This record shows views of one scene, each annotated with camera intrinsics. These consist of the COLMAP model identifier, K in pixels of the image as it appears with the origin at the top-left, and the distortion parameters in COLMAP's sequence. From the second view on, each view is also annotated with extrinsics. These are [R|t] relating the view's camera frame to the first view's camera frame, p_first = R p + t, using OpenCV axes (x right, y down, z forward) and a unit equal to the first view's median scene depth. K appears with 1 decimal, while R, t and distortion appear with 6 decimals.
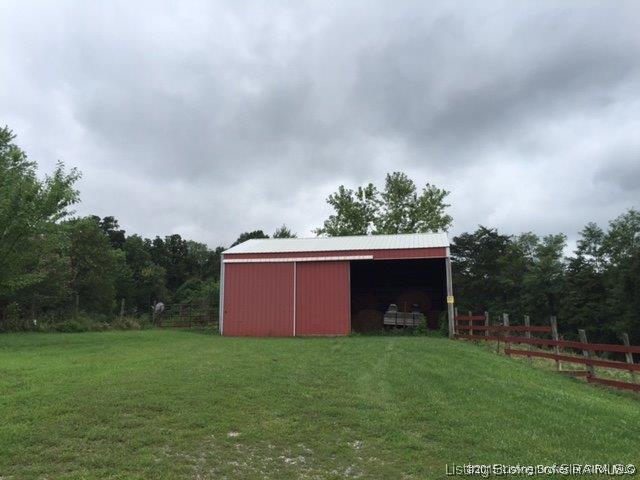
lens RADIAL K [[548.9, 0, 321.4], [0, 548.9, 237.4], [0, 0, 1]] dist [0.096056, -0.071365]
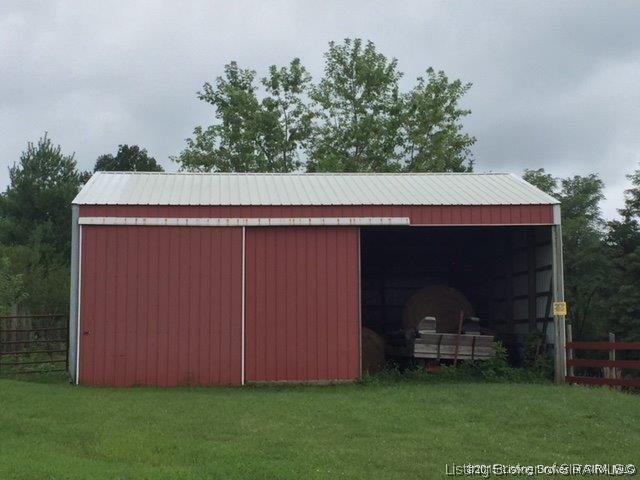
lens RADIAL K [[1144.7, 0, 319.1], [0, 1144.7, 237.9], [0, 0, 1]] dist [0.071808, 0.000000]
pose [[0.967827, 0.019130, 0.250888, -0.226992], [-0.034889, 0.997677, 0.058516, -0.005068], [-0.249186, -0.065386, 0.966246, 0.044914]]
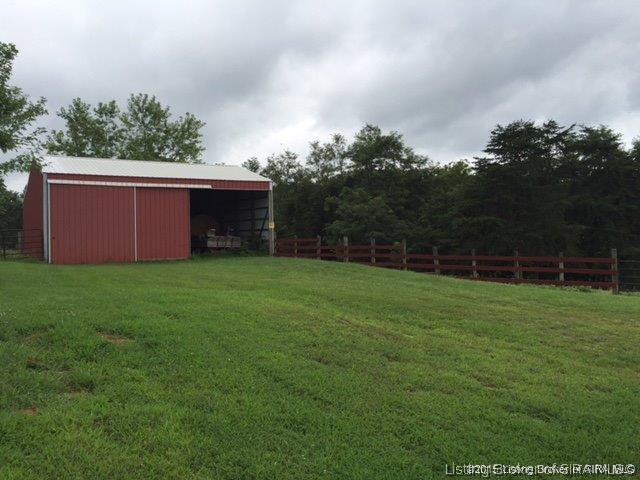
lens RADIAL K [[548.9, 0, 321.7], [0, 548.9, 239.0], [0, 0, 1]] dist [0.096056, -0.071365]
pose [[0.743683, -0.016138, 0.668337, -0.459520], [-0.082938, 0.989759, 0.116187, -0.006510], [-0.663368, -0.141837, 0.734728, 0.034578]]
